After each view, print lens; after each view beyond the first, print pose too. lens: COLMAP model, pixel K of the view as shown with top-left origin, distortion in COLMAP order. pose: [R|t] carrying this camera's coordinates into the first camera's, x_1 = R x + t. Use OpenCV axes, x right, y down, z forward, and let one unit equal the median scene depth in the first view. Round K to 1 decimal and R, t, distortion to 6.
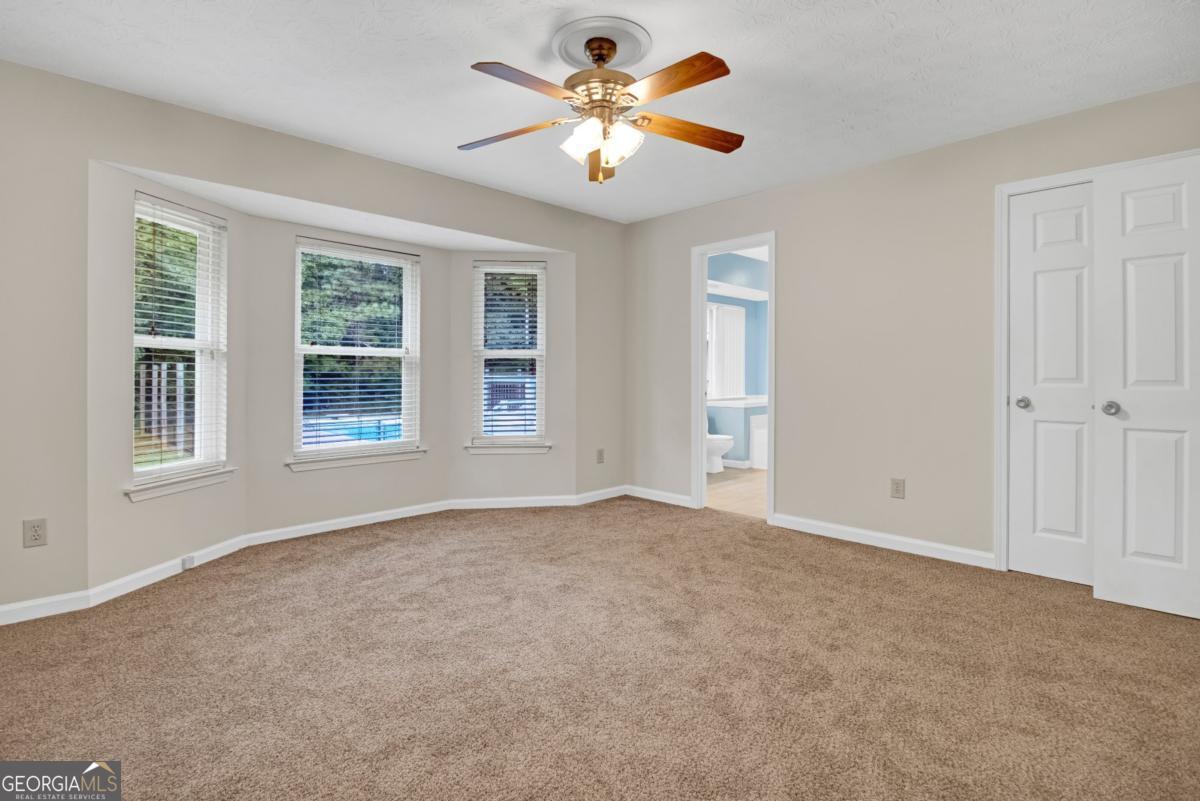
lens RADIAL K [[560.8, 0, 595.5], [0, 560.8, 381.2], [0, 0, 1]] dist [-0.002729, -0.012385]
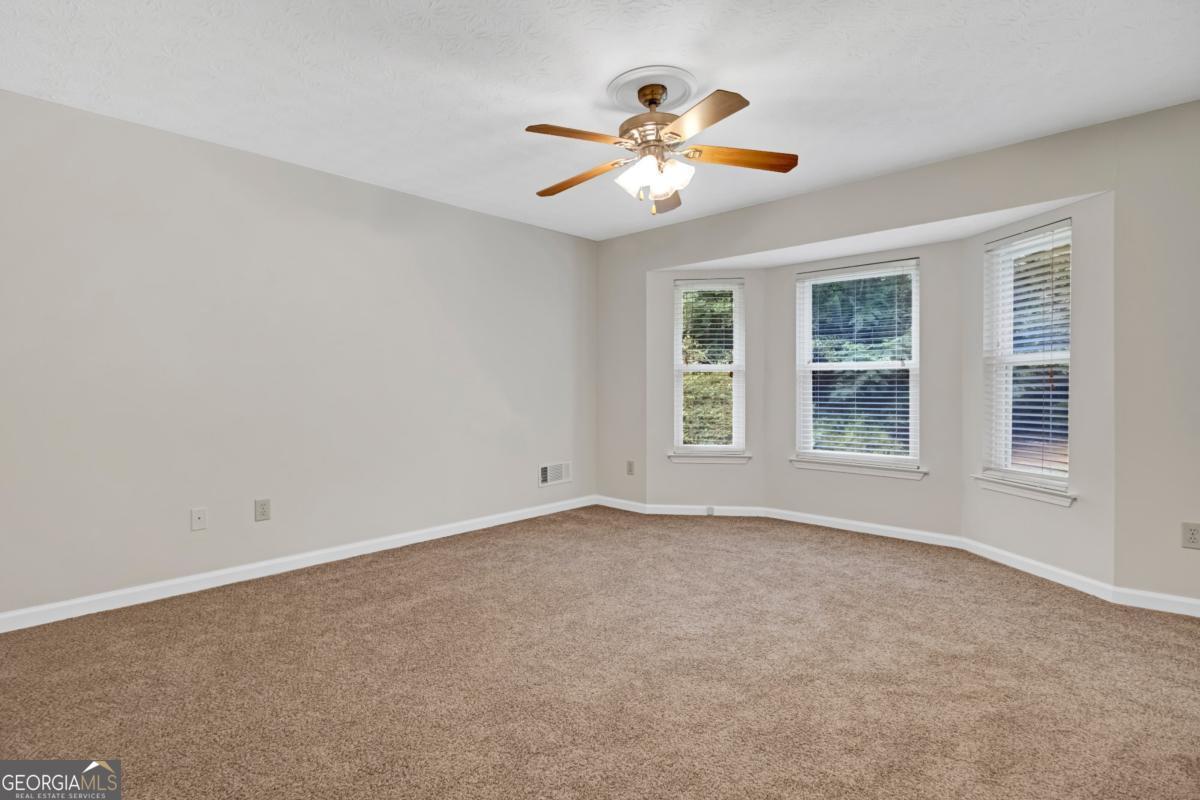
lens RADIAL K [[560.8, 0, 595.5], [0, 560.8, 380.7], [0, 0, 1]] dist [-0.002729, -0.012385]
pose [[0.068459, -0.009097, -0.997612, 0.751245], [-0.010271, 0.999899, -0.009823, -0.011659], [0.997601, 0.010919, 0.068358, 0.560534]]
